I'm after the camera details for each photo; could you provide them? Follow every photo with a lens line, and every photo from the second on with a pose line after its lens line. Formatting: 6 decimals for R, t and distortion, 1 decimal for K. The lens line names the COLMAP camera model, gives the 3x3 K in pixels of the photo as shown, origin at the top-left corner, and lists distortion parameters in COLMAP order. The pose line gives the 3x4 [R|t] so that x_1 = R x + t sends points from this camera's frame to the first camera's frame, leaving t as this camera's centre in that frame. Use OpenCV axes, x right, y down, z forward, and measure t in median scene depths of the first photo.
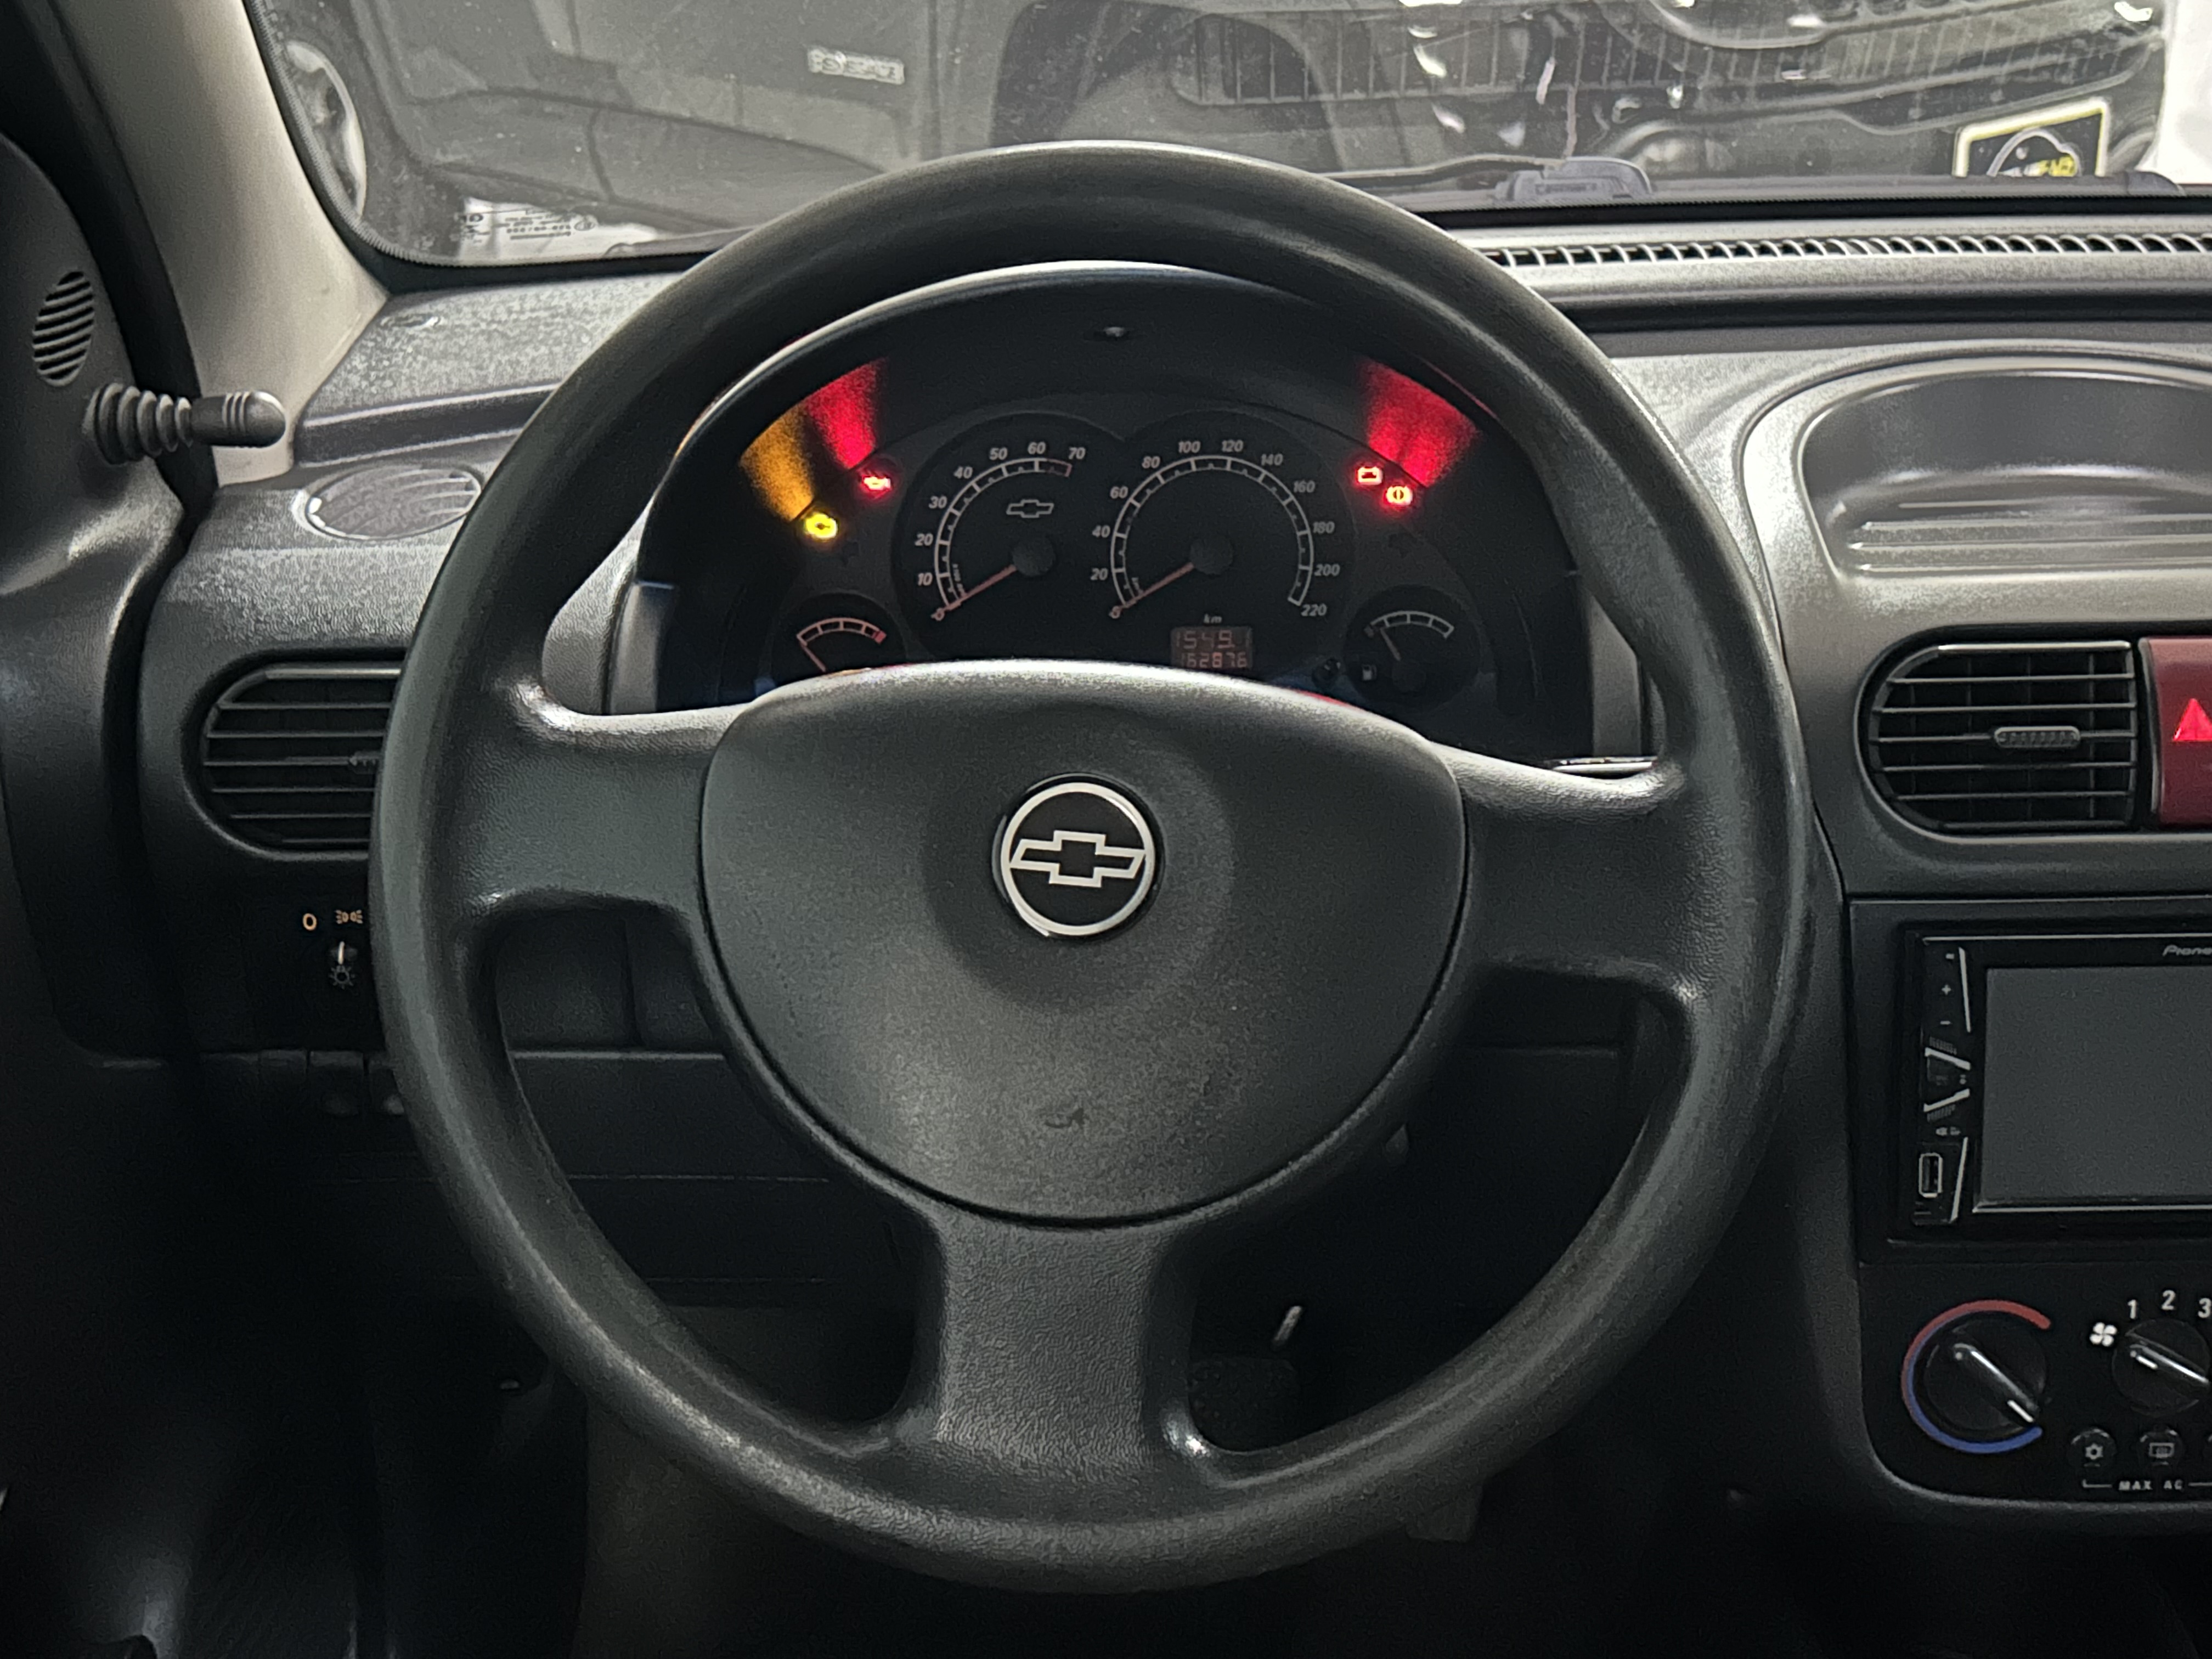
lens RADIAL K [[2727.9, 0, 1106.0], [0, 2727.9, 829.5], [0, 0, 1]] dist [0.264914, -0.877336]
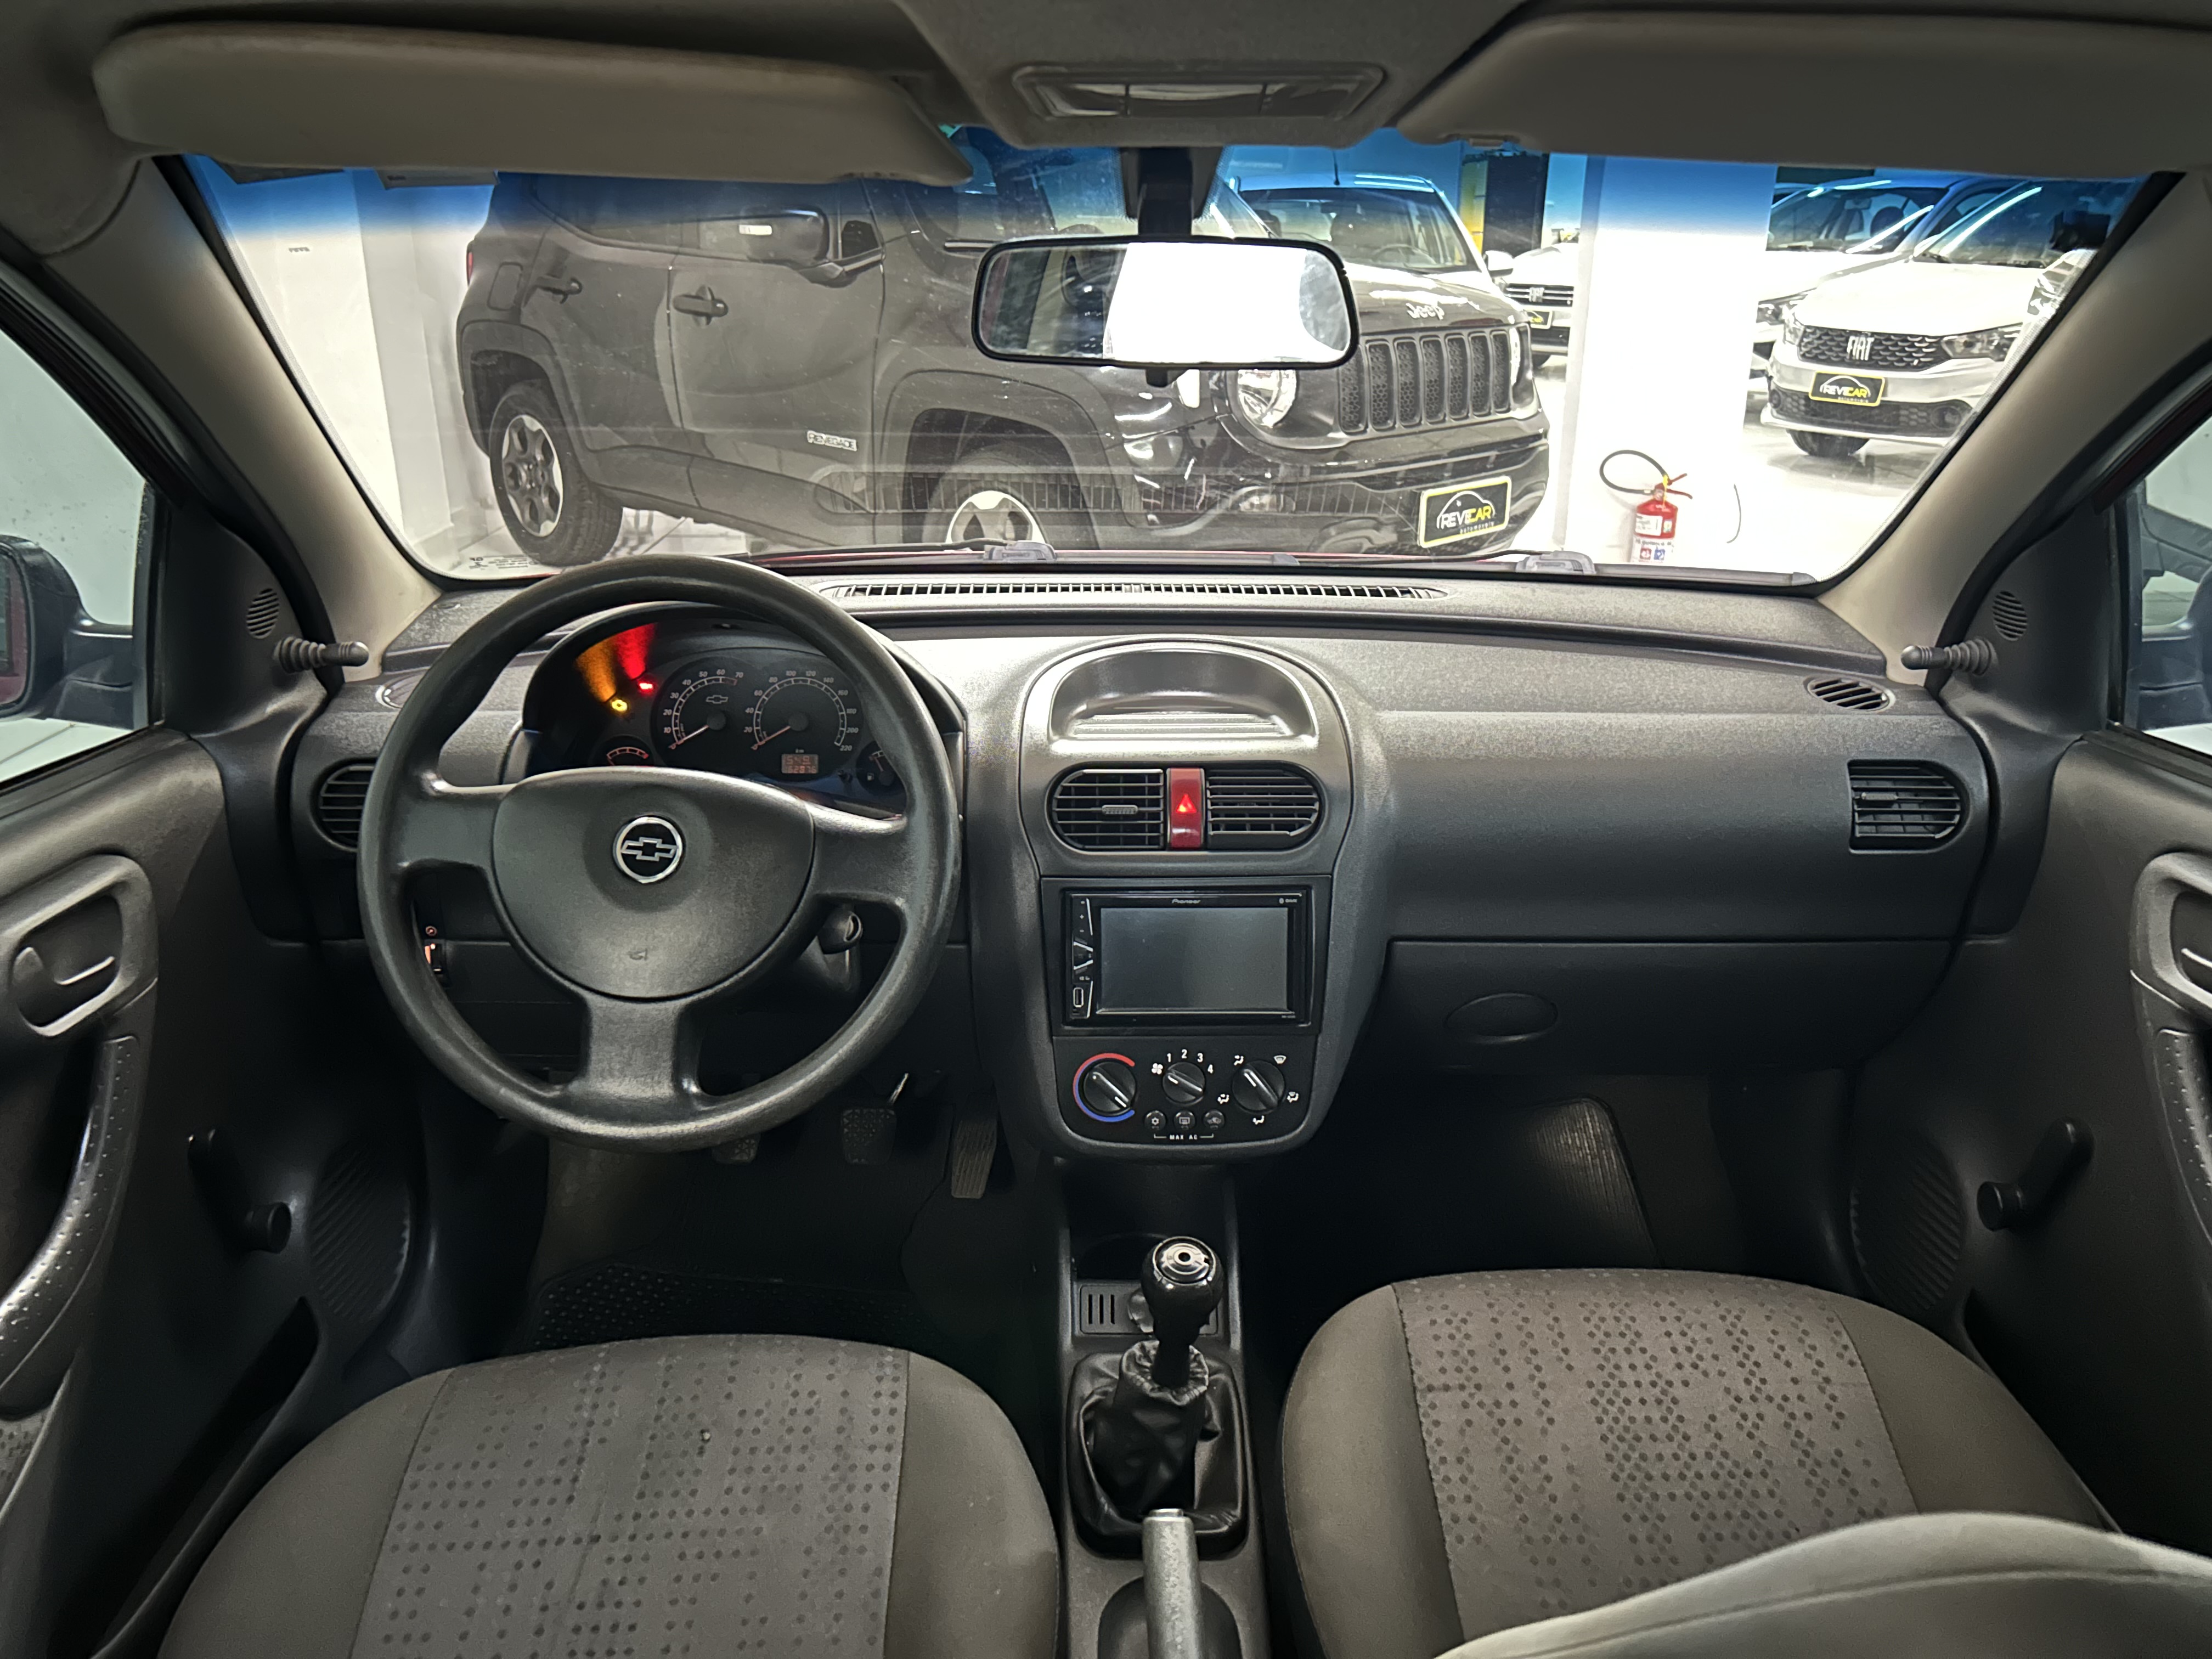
lens RADIAL K [[1653.3, 0, 1106.0], [0, 1653.3, 829.5], [0, 0, 1]] dist [0.165272, -0.329368]
pose [[0.999501, 0.016773, 0.026772, 0.265562], [-0.016044, 0.999501, -0.027227, 0.020224], [-0.027215, 0.026784, 0.999271, -0.367446]]
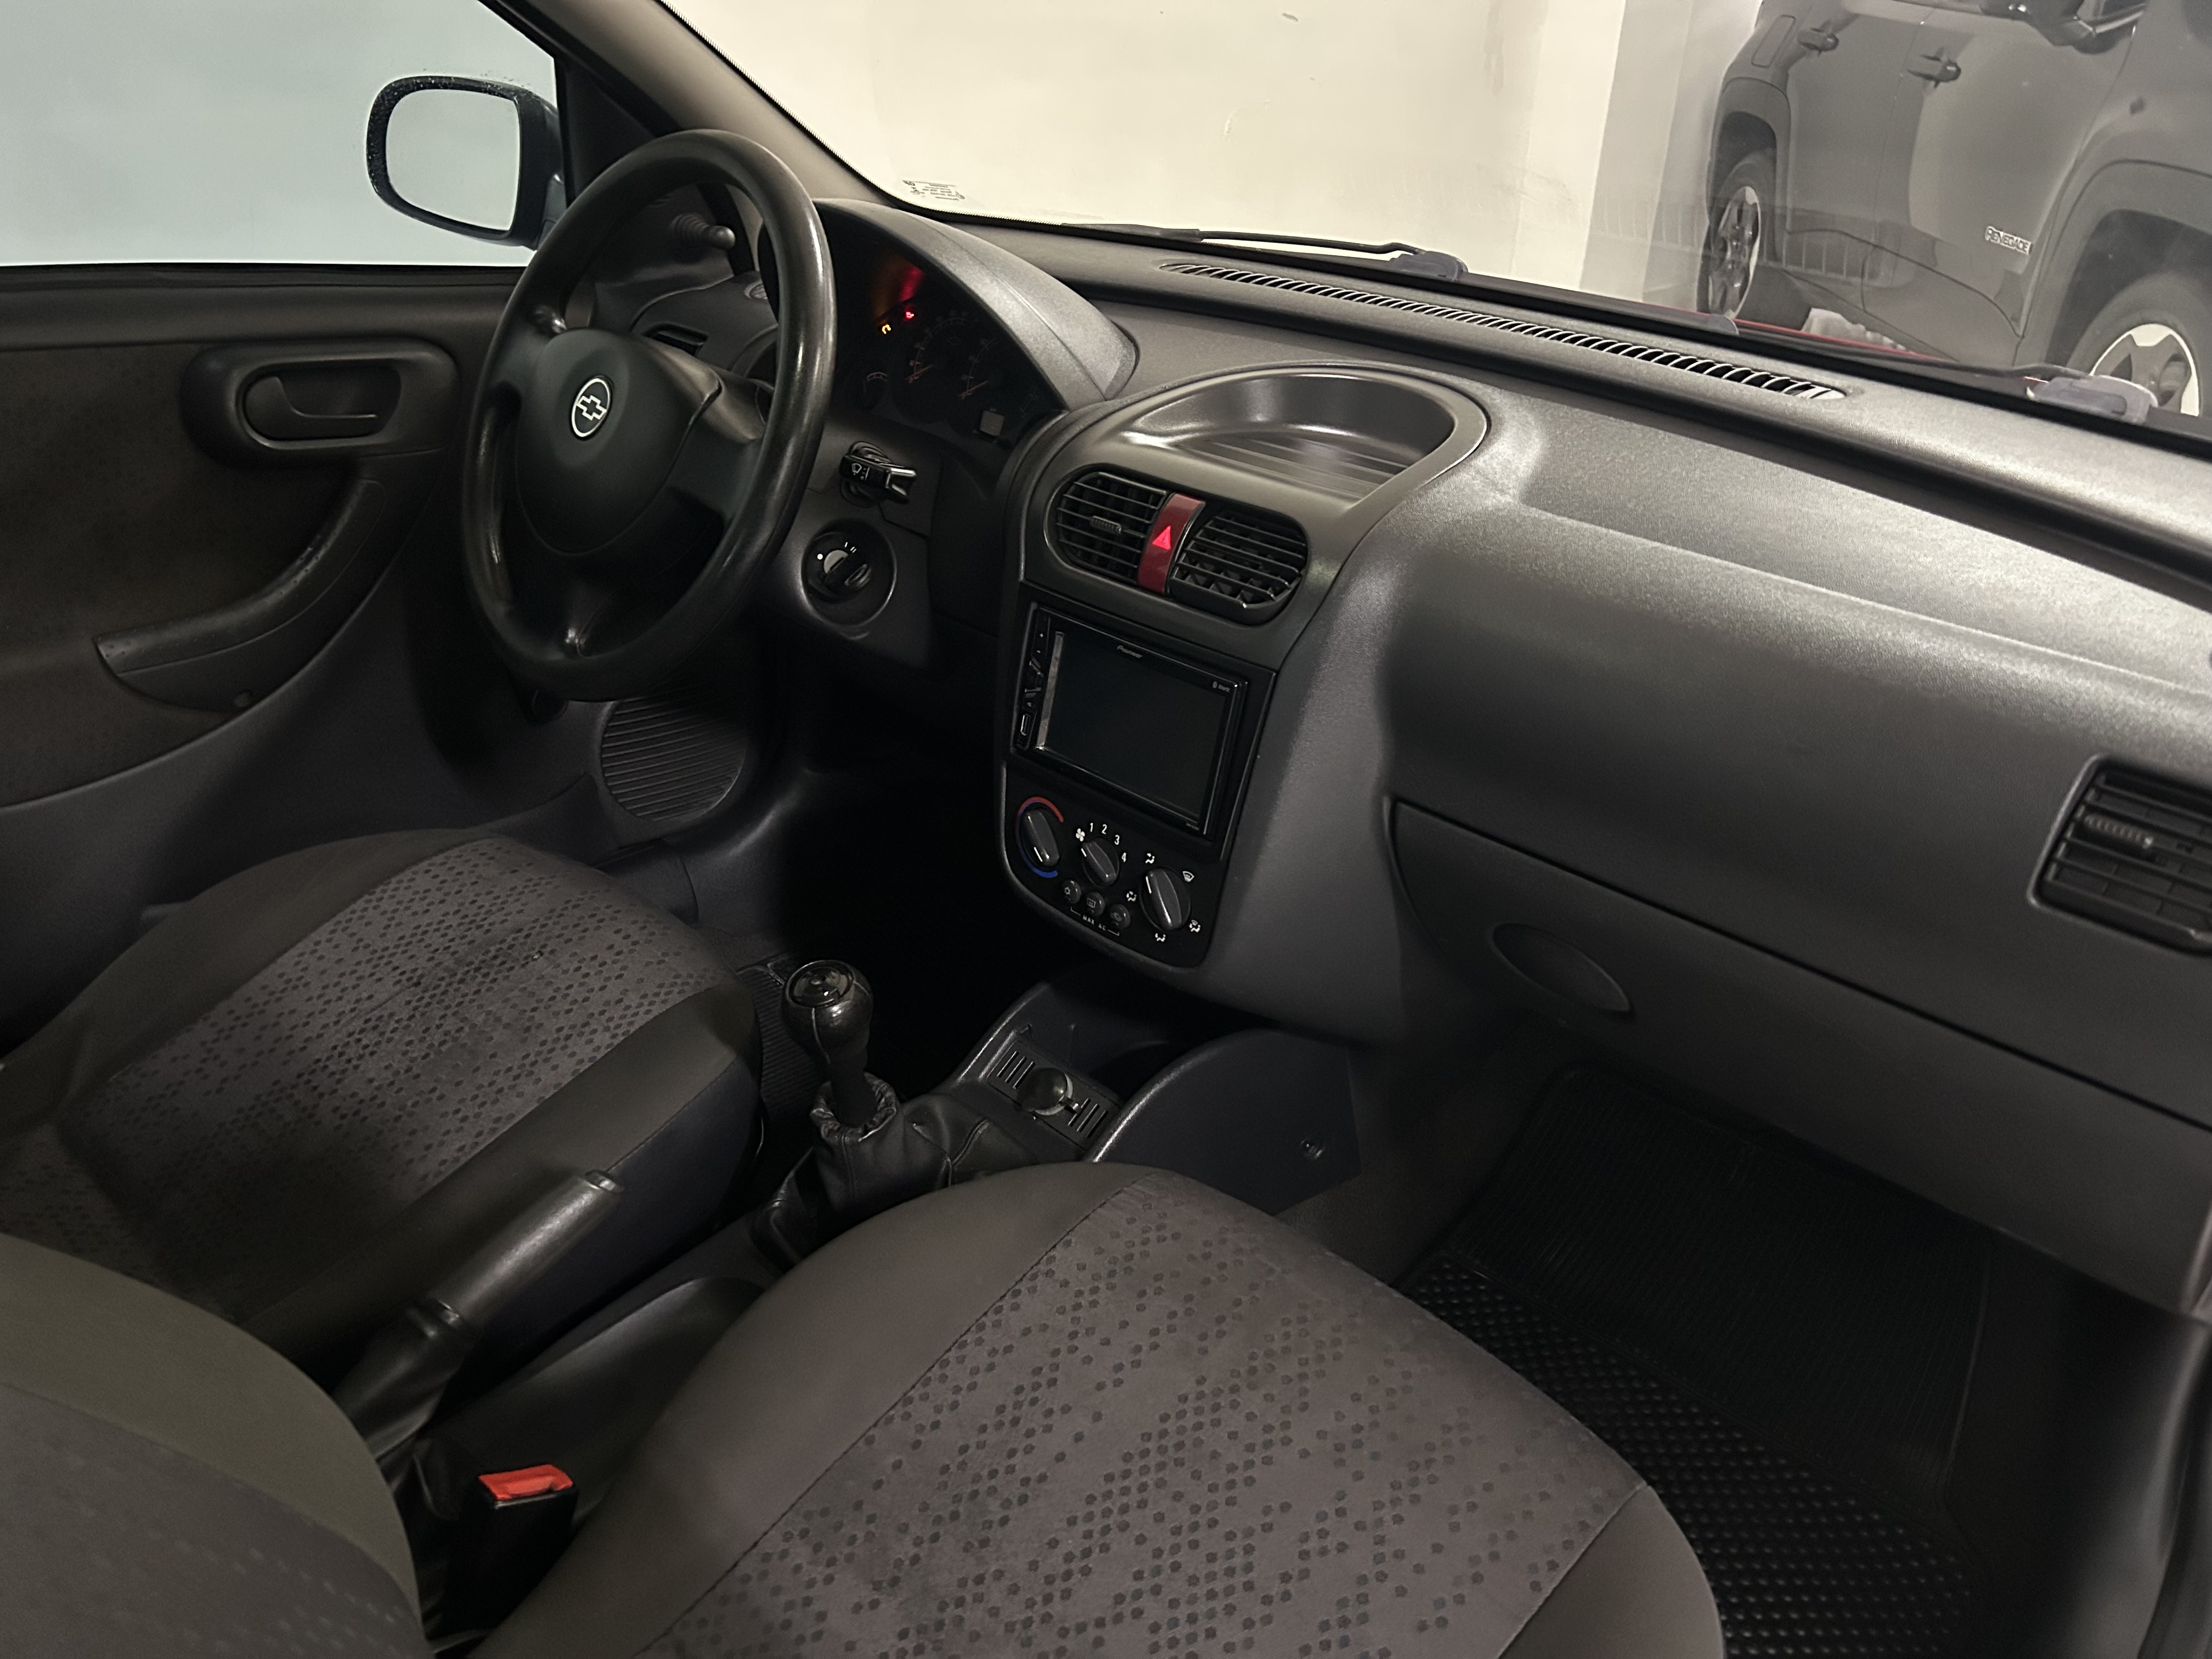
lens RADIAL K [[1702.3, 0, 1106.0], [0, 1702.3, 829.5], [0, 0, 1]] dist [0.092841, -0.158142]
pose [[0.689541, 0.362615, -0.626932, 1.099715], [-0.311489, 0.929965, 0.195292, -0.064280], [0.653841, 0.060621, 0.754200, 0.090297]]
